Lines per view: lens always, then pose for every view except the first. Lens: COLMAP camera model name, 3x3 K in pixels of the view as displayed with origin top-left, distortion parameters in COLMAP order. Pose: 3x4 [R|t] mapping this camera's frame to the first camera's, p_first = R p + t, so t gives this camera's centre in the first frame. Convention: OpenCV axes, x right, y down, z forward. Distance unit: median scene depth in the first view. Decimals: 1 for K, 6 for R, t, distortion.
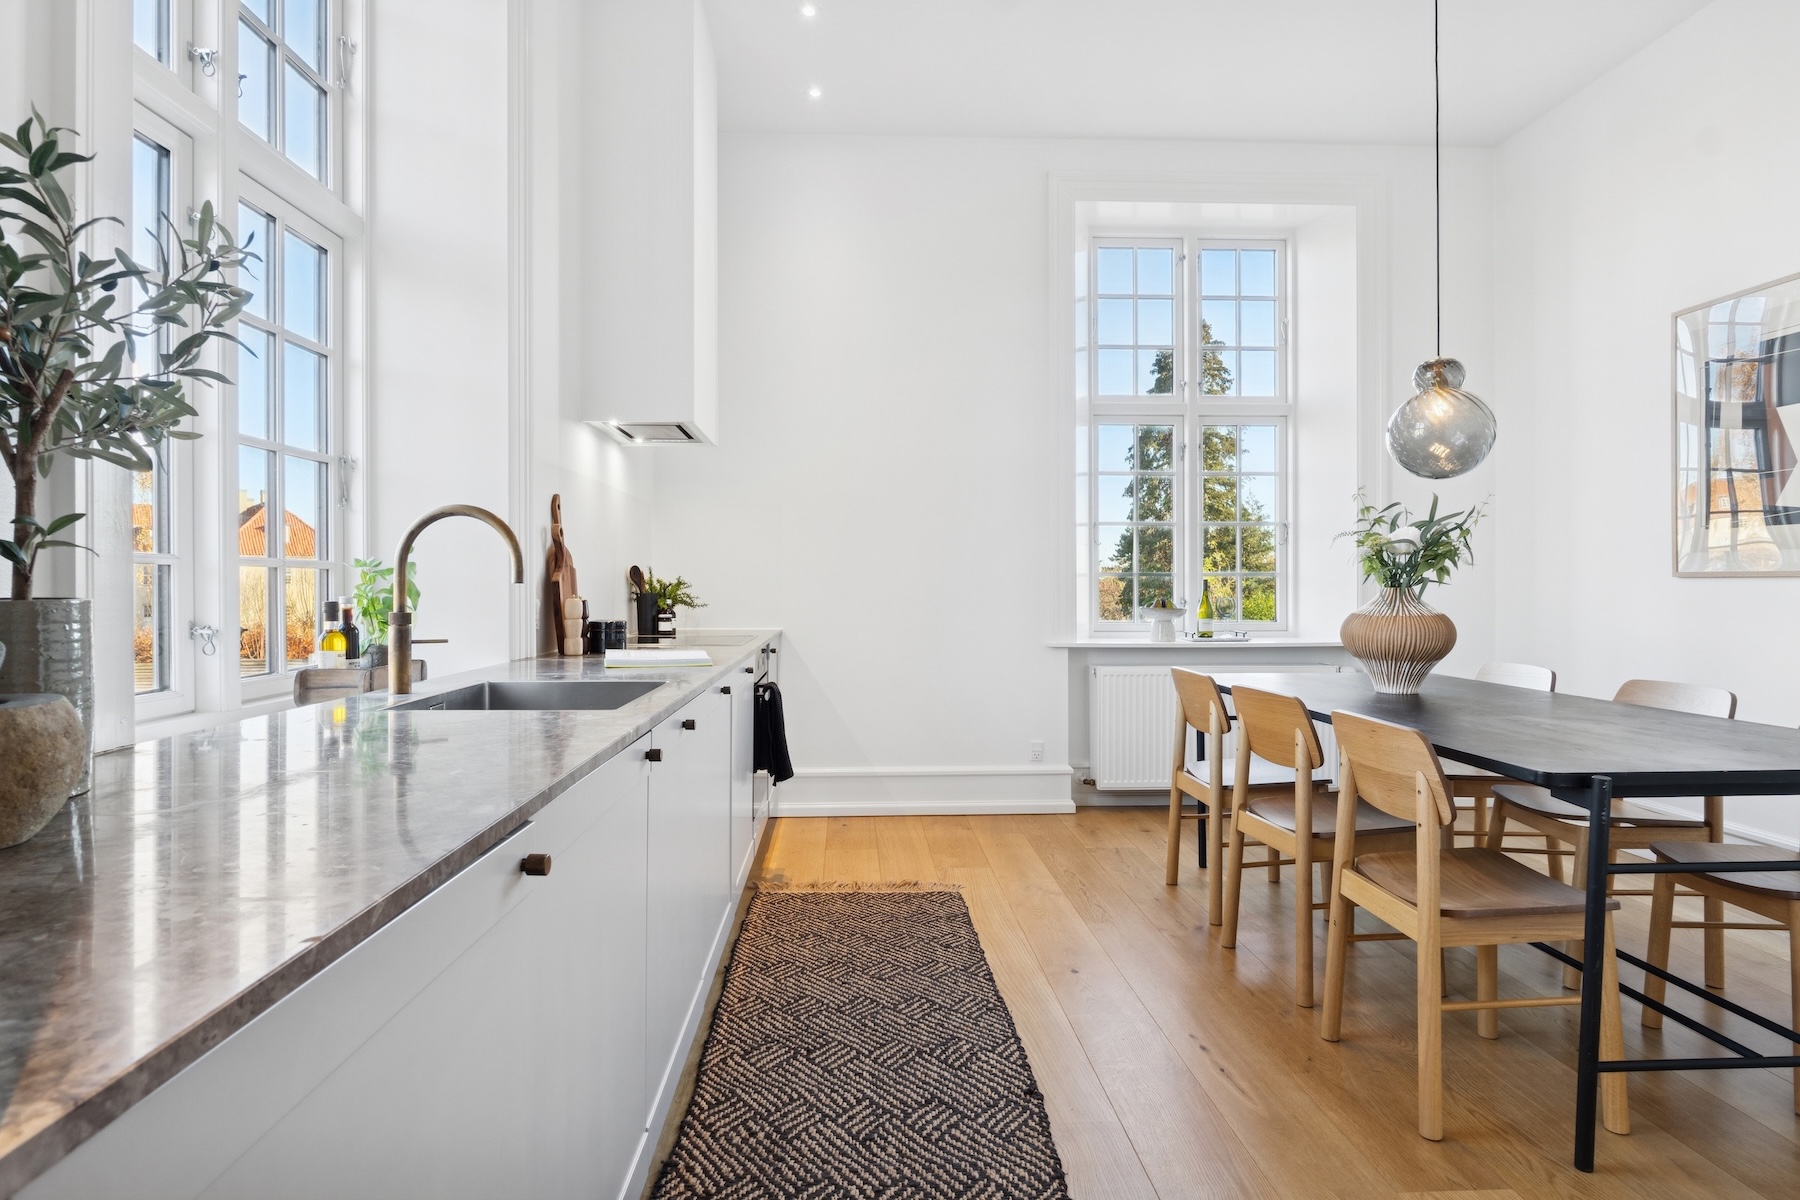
lens RADIAL K [[1027.3, 0, 900.5], [0, 1027.3, 586.7], [0, 0, 1]] dist [-0.004759, -0.000022]
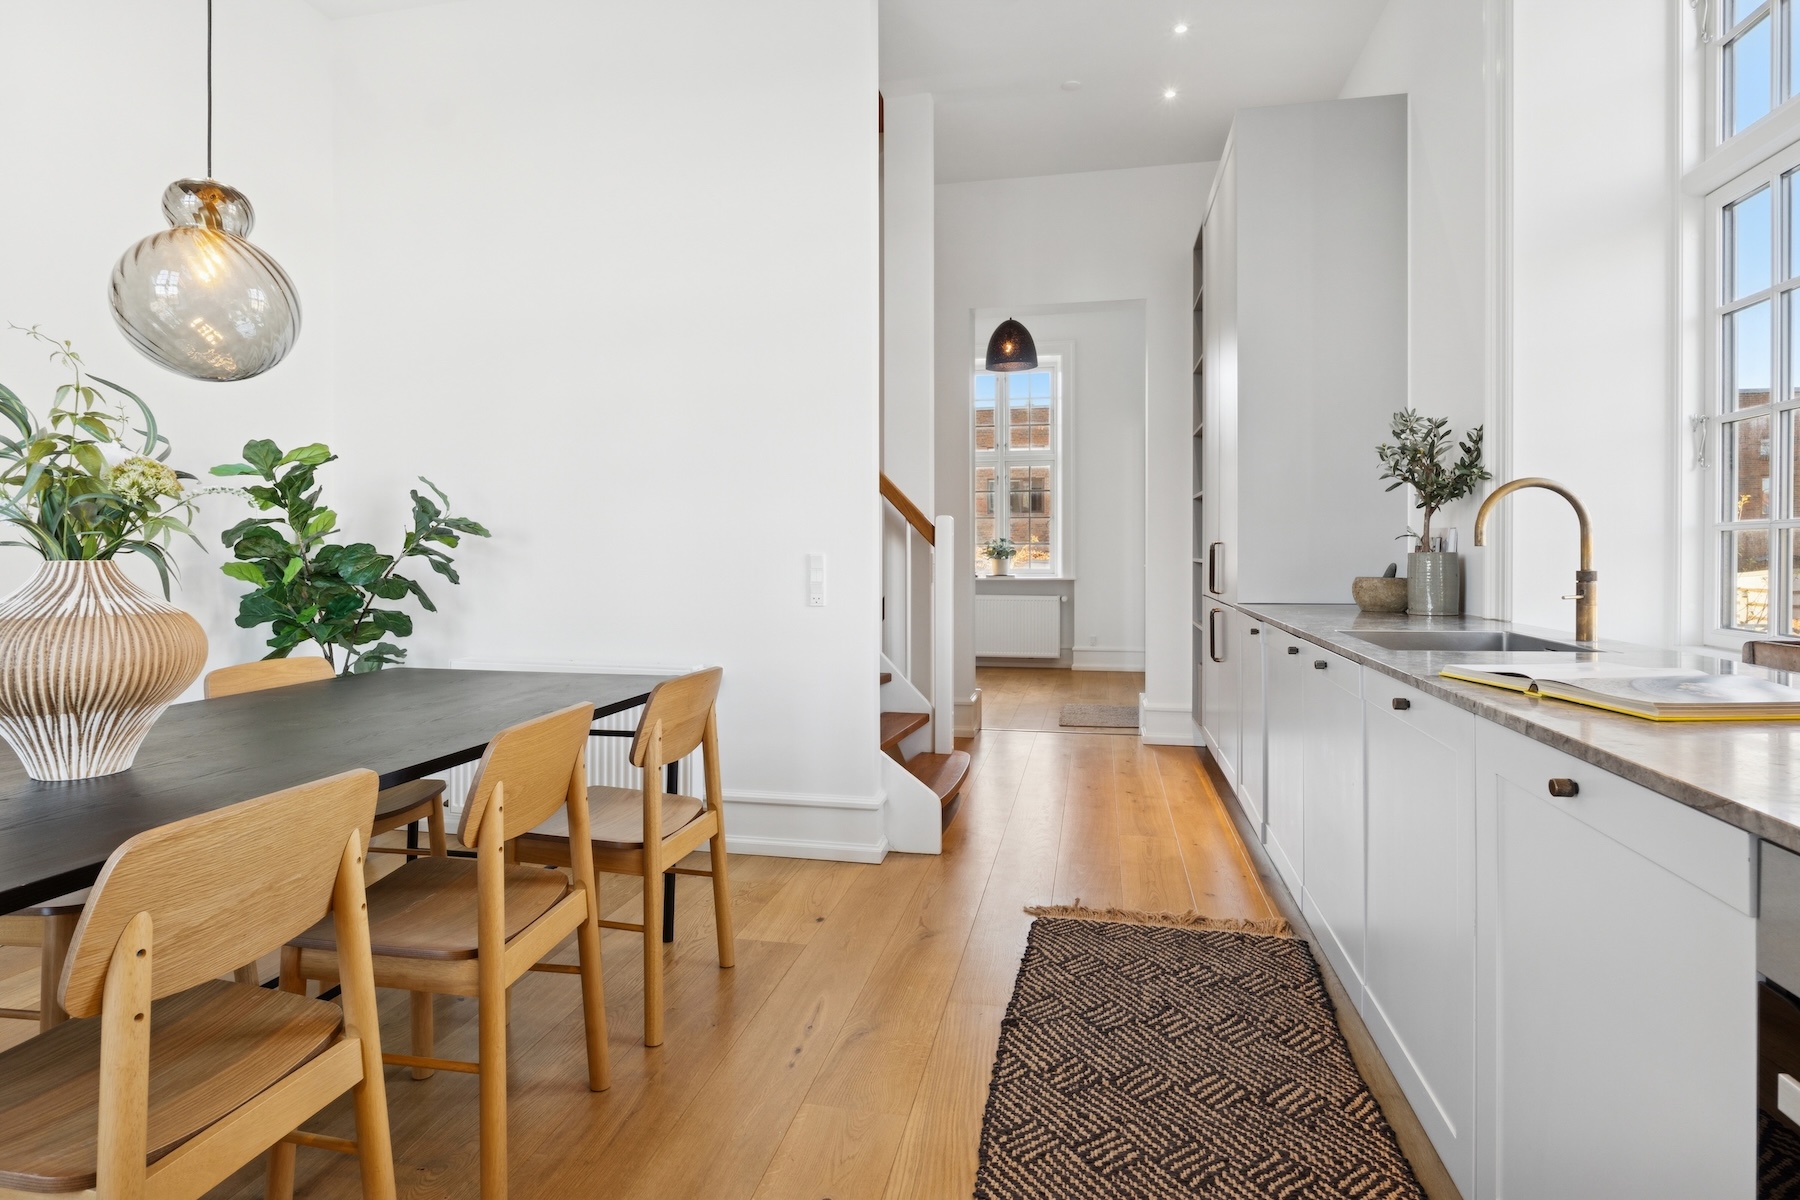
lens RADIAL K [[1027.3, 0, 863.3], [0, 1027.3, 552.2], [0, 0, 1]] dist [-0.004759, -0.000022]
pose [[-0.961995, 0.003509, 0.273043, -0.012381], [0.004279, 0.999988, 0.002224, -0.001643], [-0.273032, 0.003308, -0.961999, 1.417361]]
